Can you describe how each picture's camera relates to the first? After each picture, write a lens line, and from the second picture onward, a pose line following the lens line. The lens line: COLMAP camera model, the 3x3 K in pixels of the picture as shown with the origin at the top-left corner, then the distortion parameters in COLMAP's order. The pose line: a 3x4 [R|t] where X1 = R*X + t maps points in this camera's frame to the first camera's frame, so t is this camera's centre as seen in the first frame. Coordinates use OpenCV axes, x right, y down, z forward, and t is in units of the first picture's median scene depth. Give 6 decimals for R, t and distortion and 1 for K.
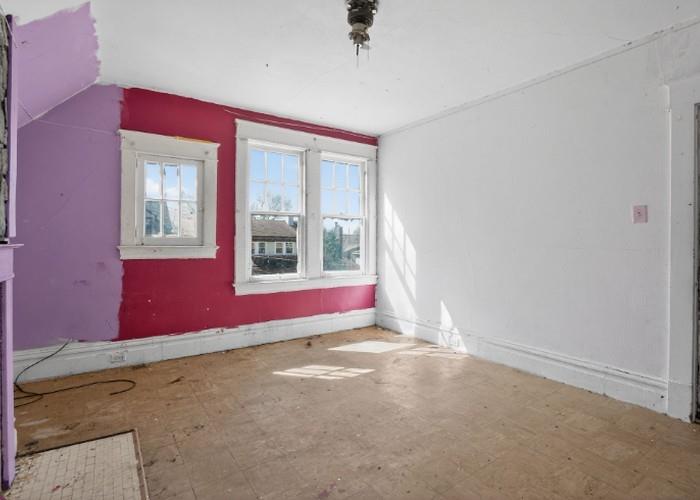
lens RADIAL K [[354.8, 0, 356.8], [0, 354.8, 242.1], [0, 0, 1]] dist [-0.065195, 0.029440]
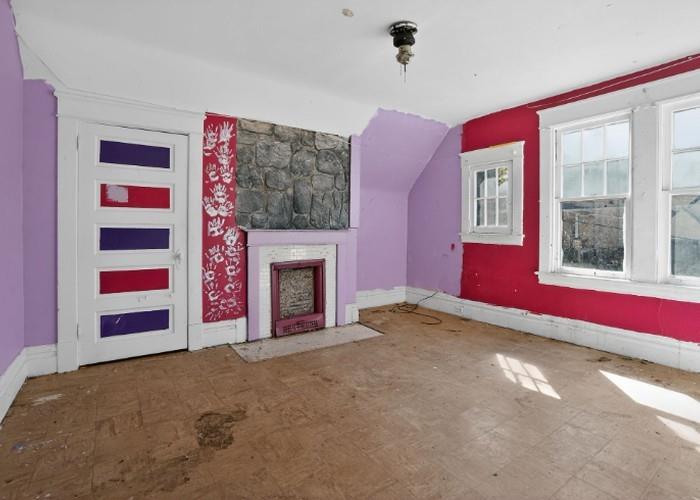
lens RADIAL K [[330.6, 0, 351.0], [0, 330.6, 230.6], [0, 0, 1]] dist [-0.004963, -0.000455]
pose [[0.042341, 0.001355, -0.999102, 0.661064], [-0.009726, 0.999952, 0.000944, 0.003002], [0.999056, 0.009678, 0.042353, 0.457256]]
